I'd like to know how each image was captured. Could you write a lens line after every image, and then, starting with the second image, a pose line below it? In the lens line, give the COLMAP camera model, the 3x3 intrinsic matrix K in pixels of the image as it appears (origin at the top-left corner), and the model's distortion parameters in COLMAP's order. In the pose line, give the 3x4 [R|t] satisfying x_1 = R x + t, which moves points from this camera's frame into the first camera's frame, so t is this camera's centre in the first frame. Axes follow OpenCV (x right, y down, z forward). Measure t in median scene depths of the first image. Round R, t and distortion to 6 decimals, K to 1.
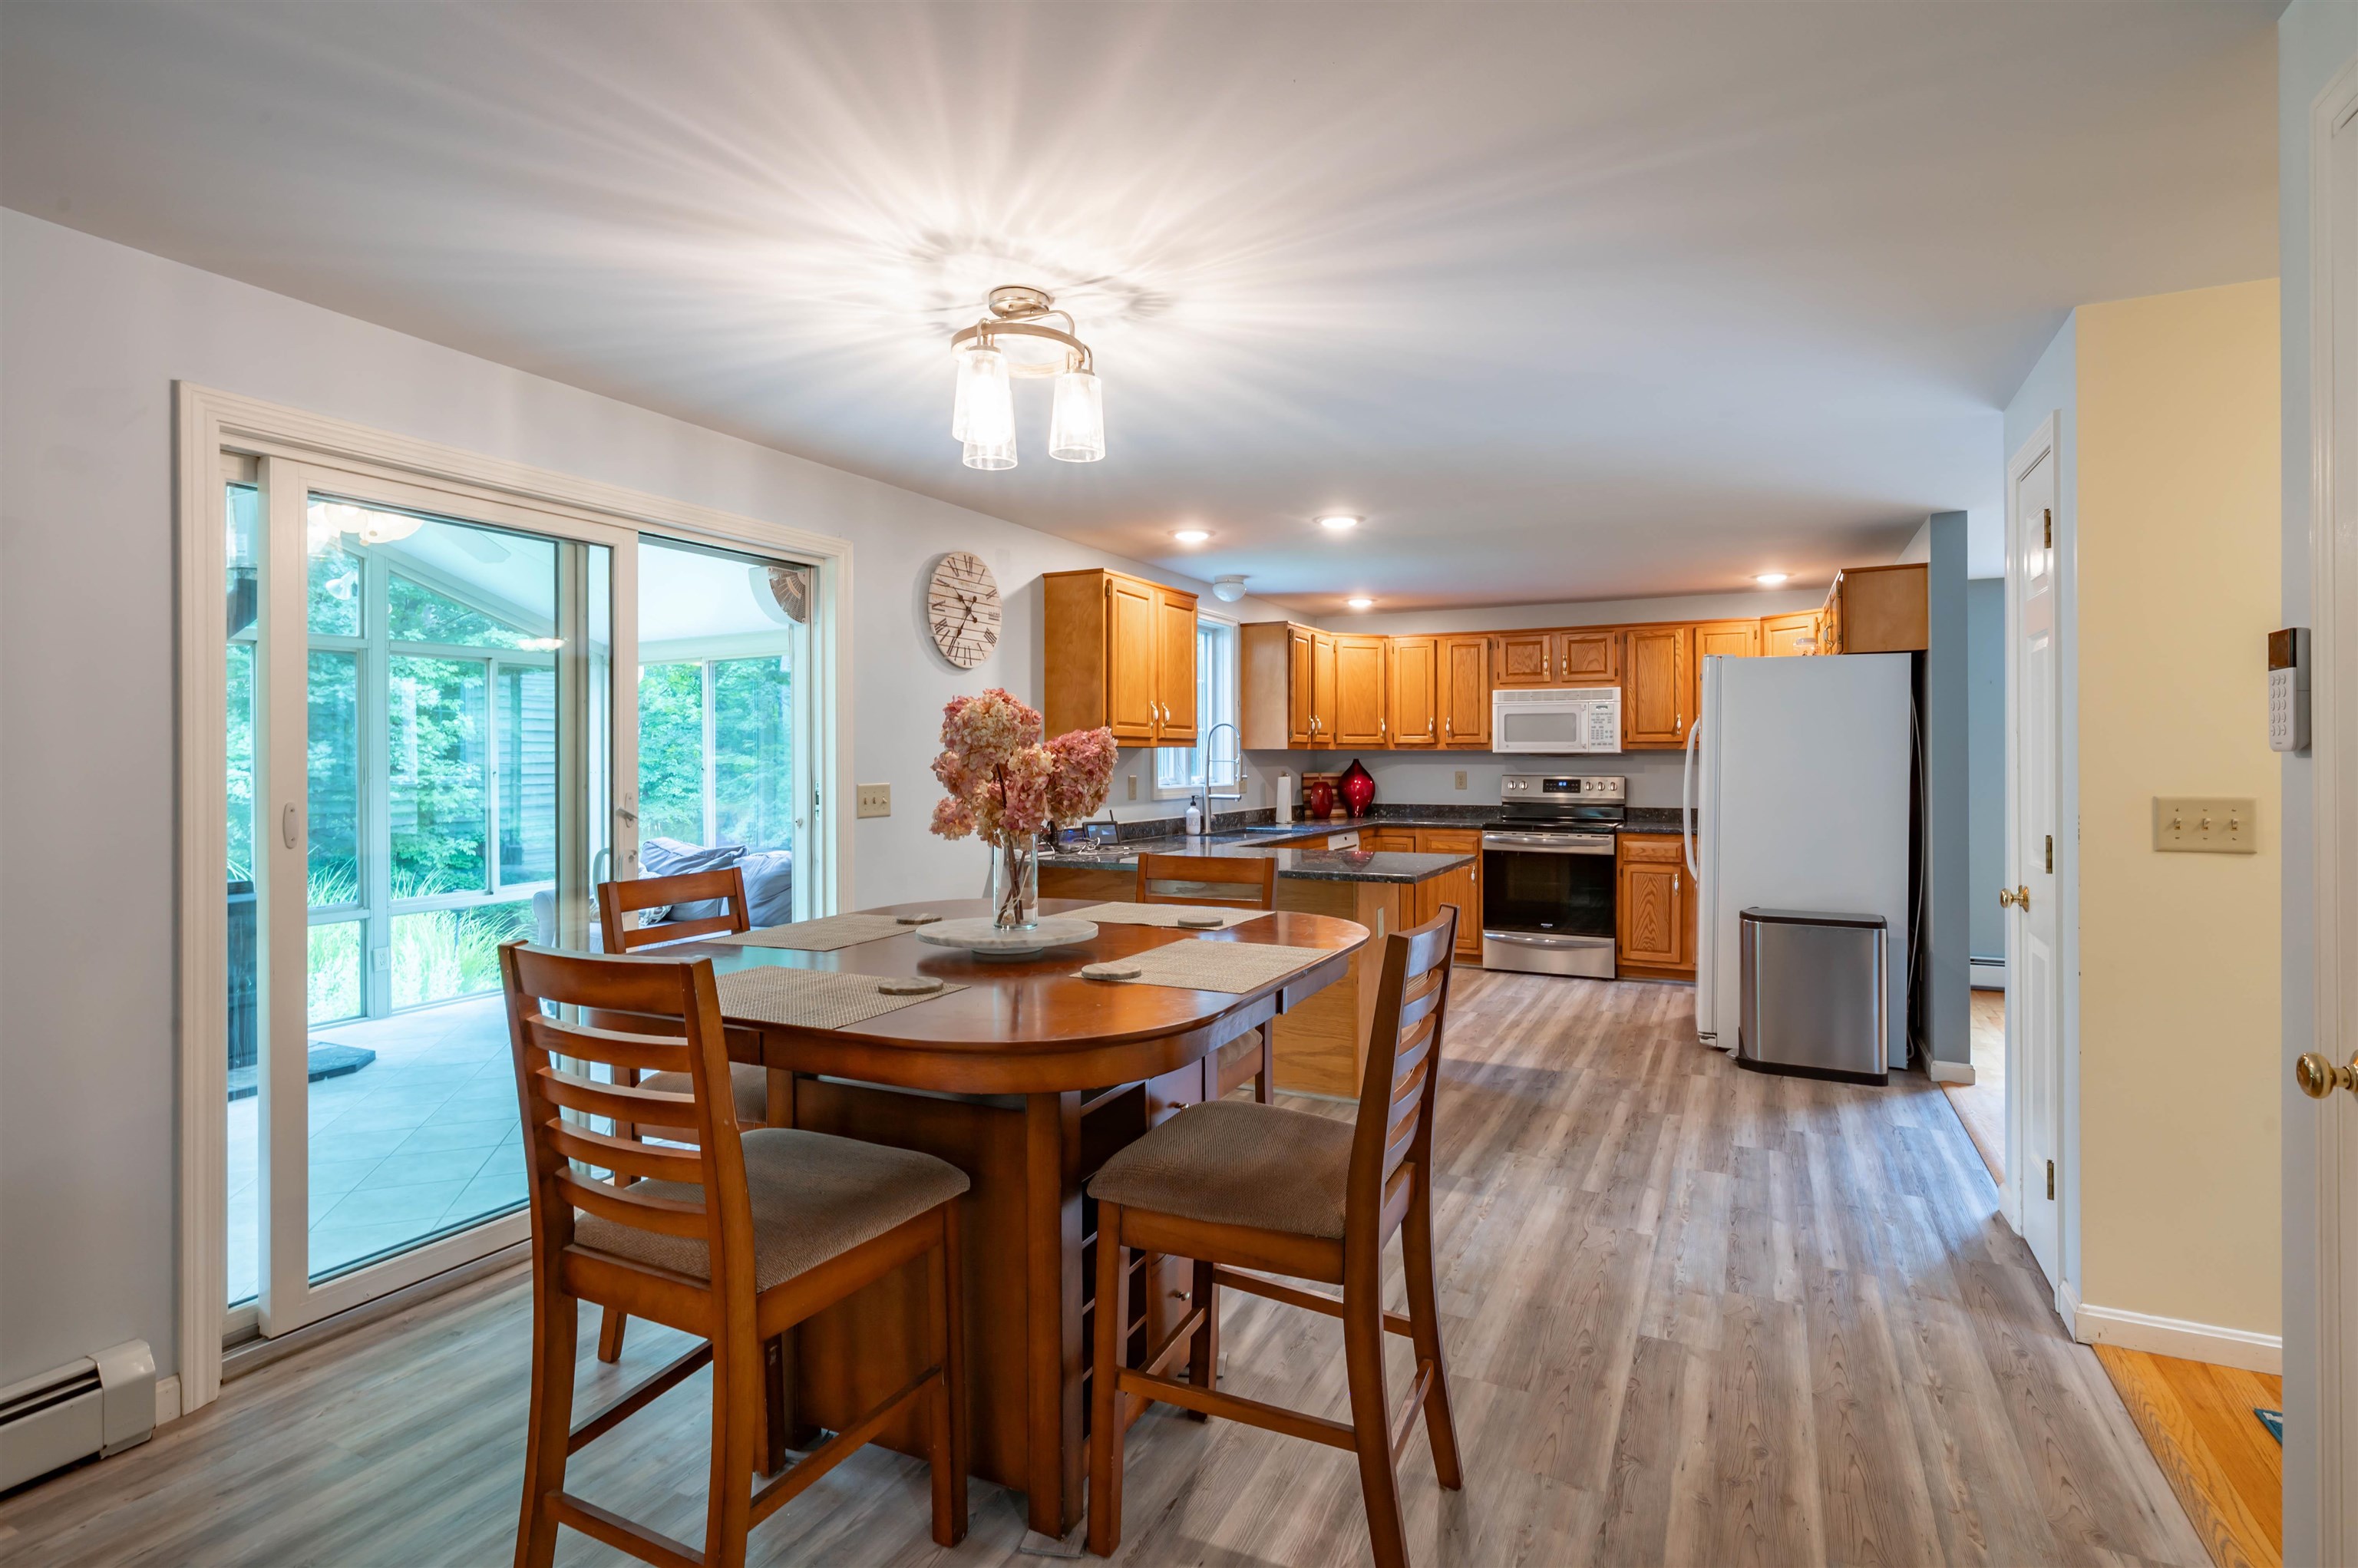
lens RADIAL K [[1142.7, 0, 1173.9], [0, 1142.7, 763.4], [0, 0, 1]] dist [0.000350, 0.000061]
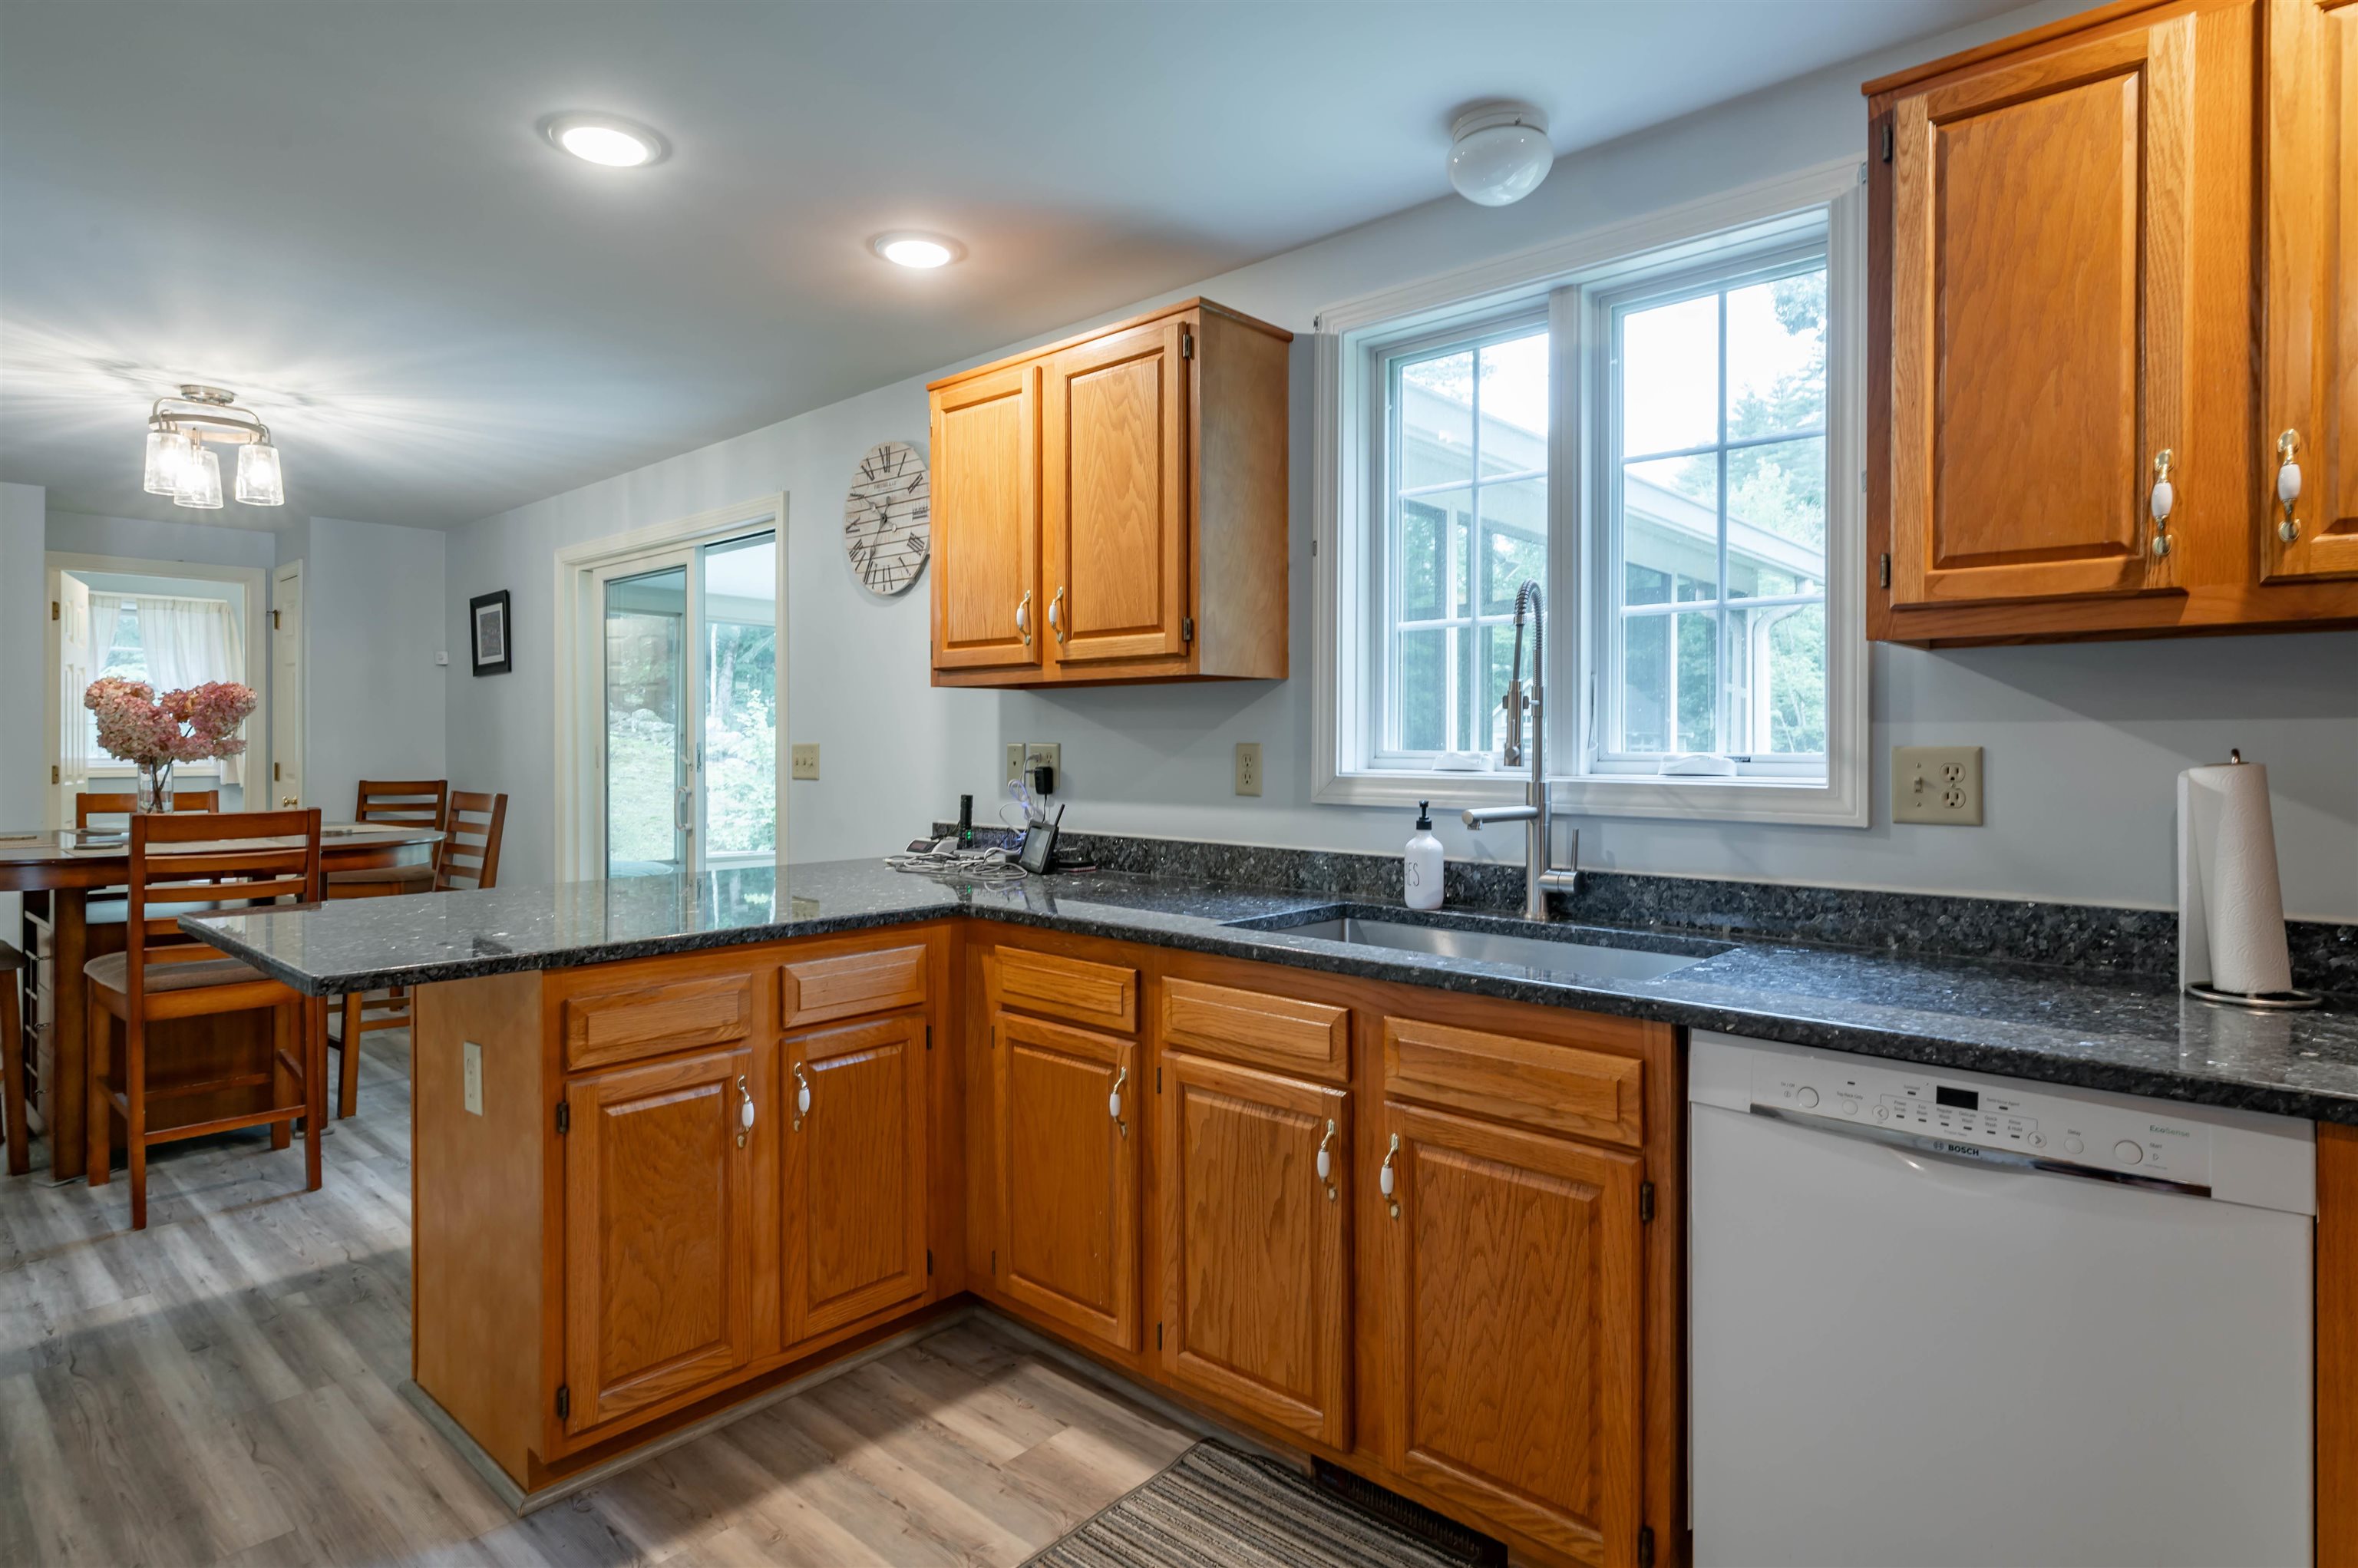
lens RADIAL K [[1256.8, 0, 1181.8], [0, 1256.8, 746.1], [0, 0, 1]] dist [0.000328, 0.000524]
pose [[-0.260307, 0.005313, -0.965511, 0.577115], [-0.003412, 0.999974, 0.006423, 0.011264], [0.965520, 0.004966, -0.260282, 1.411334]]
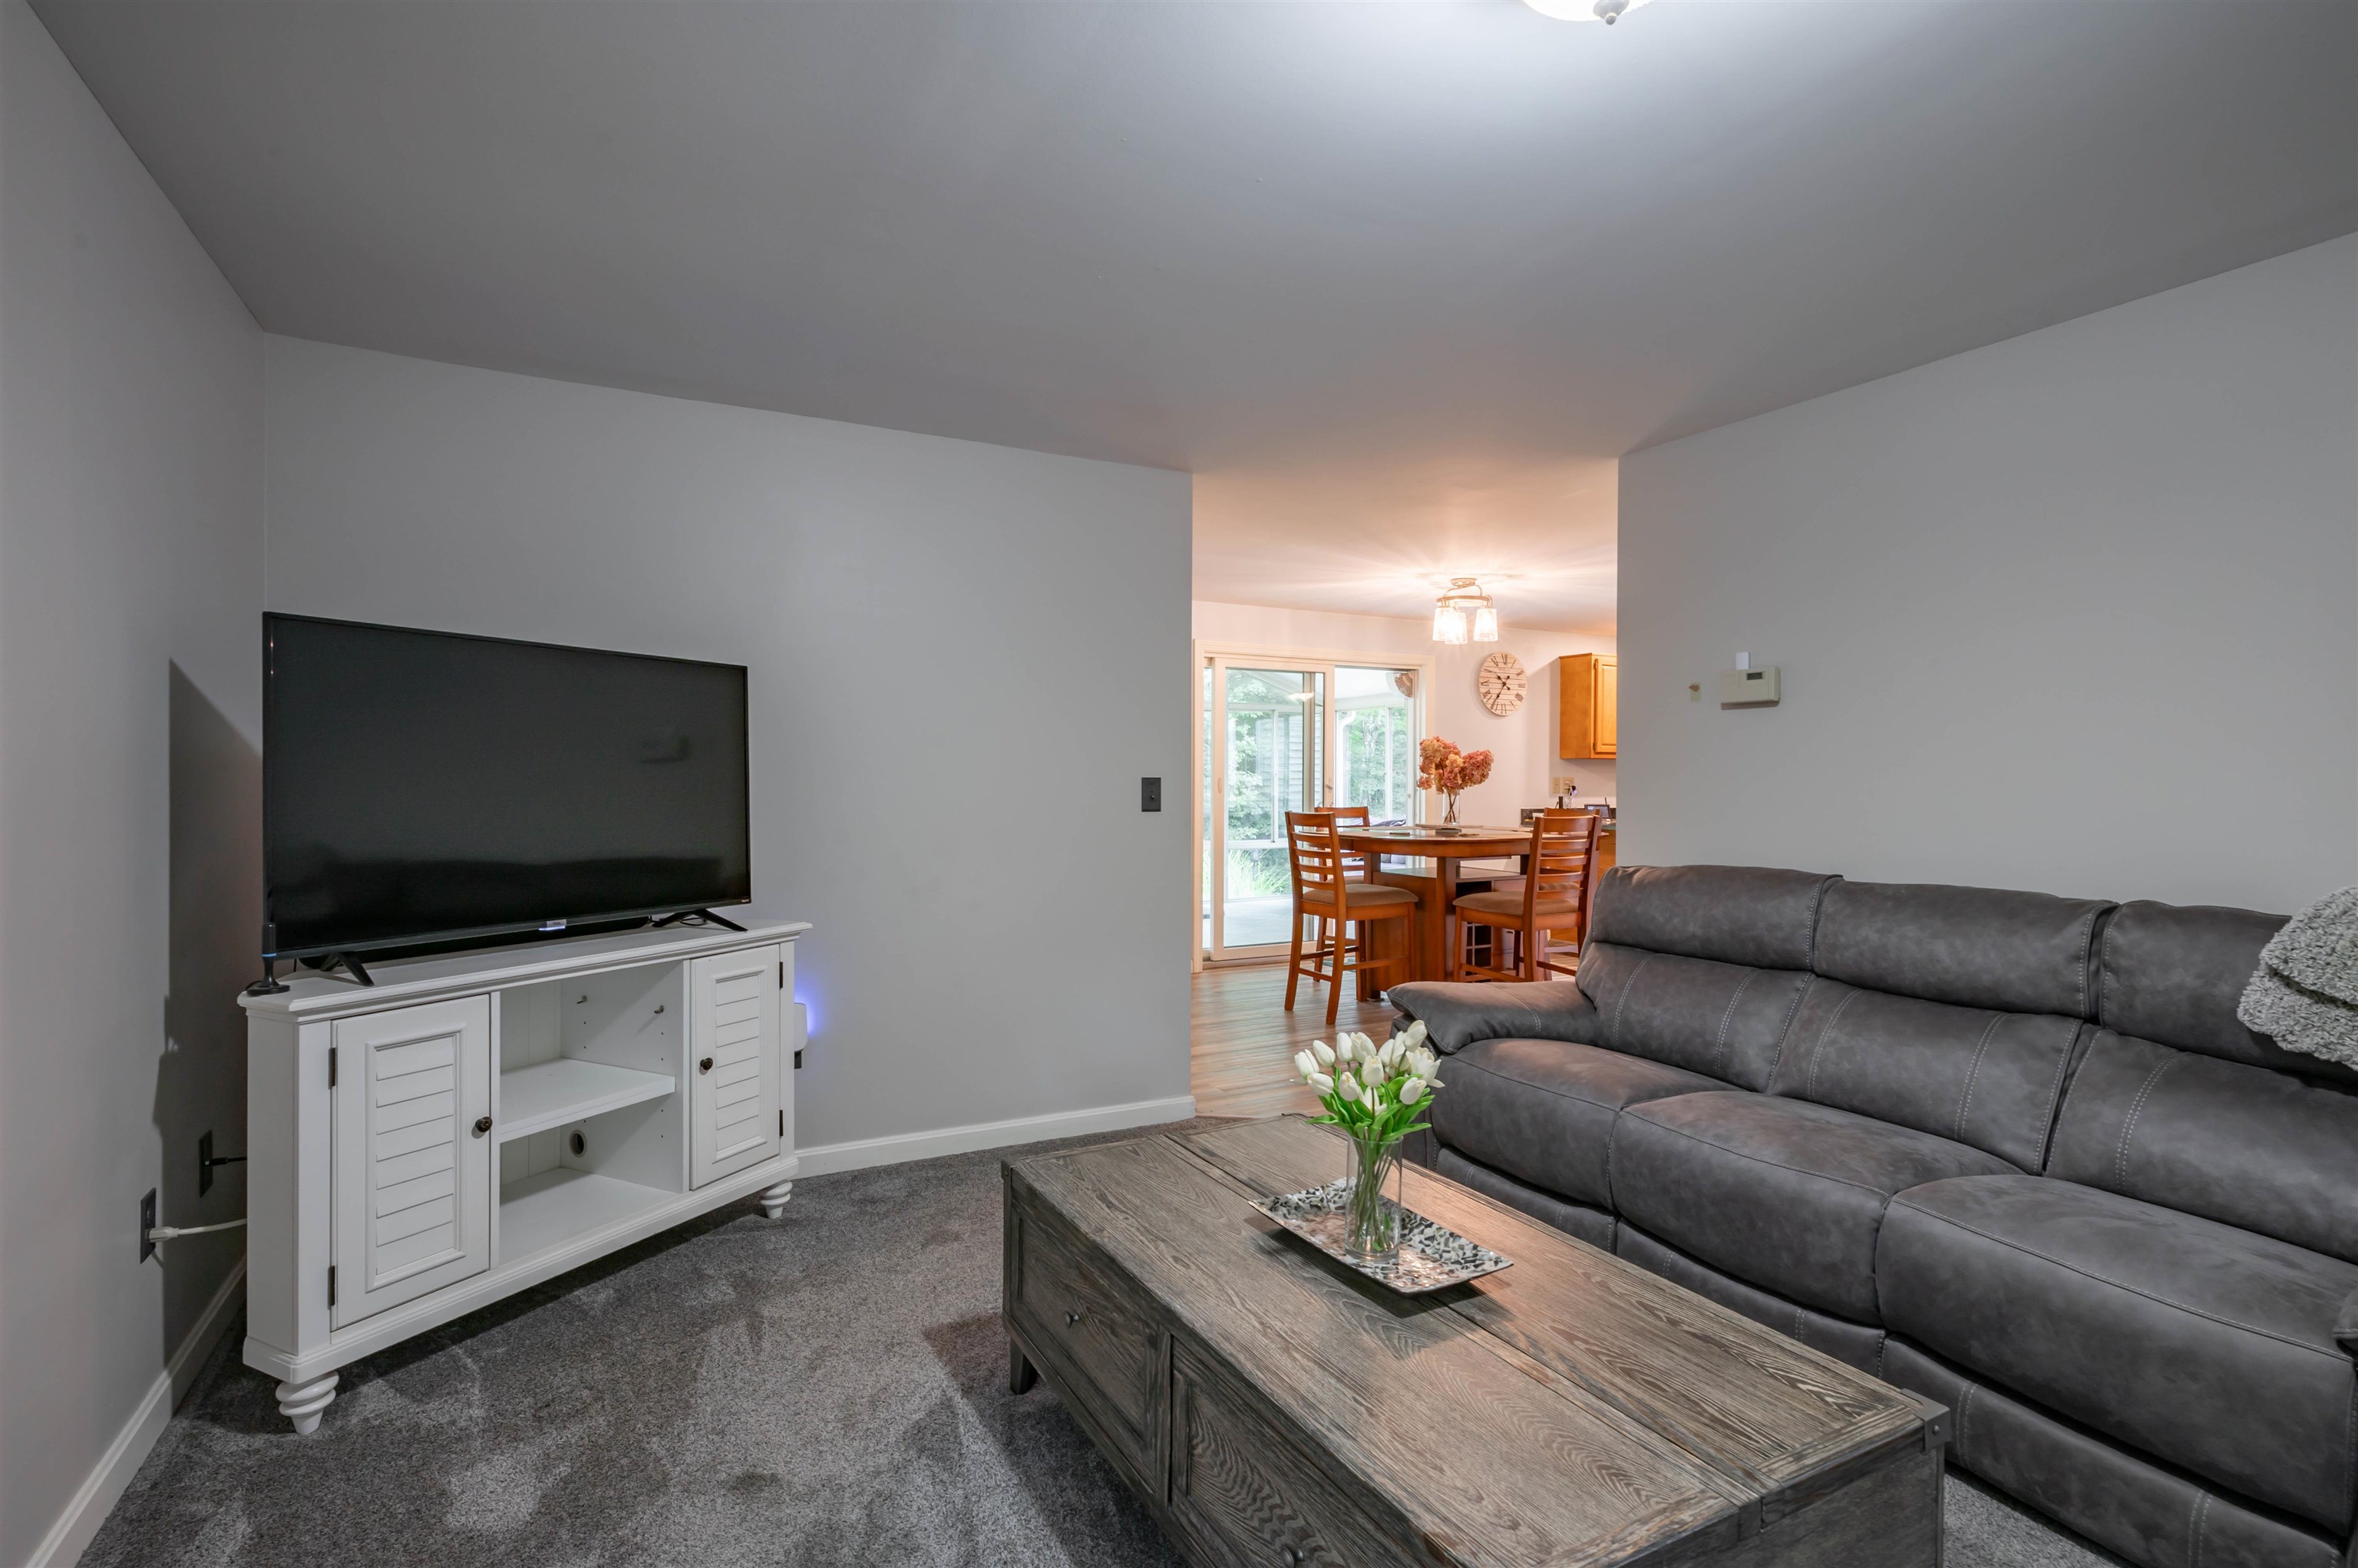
lens RADIAL K [[1142.7, 0, 1173.9], [0, 1142.7, 763.4], [0, 0, 1]] dist [0.000350, 0.000061]
pose [[0.814327, 0.000801, -0.580405, 0.453072], [-0.008869, 0.999899, -0.011064, 0.018574], [0.580338, 0.014157, 0.814253, -0.798823]]
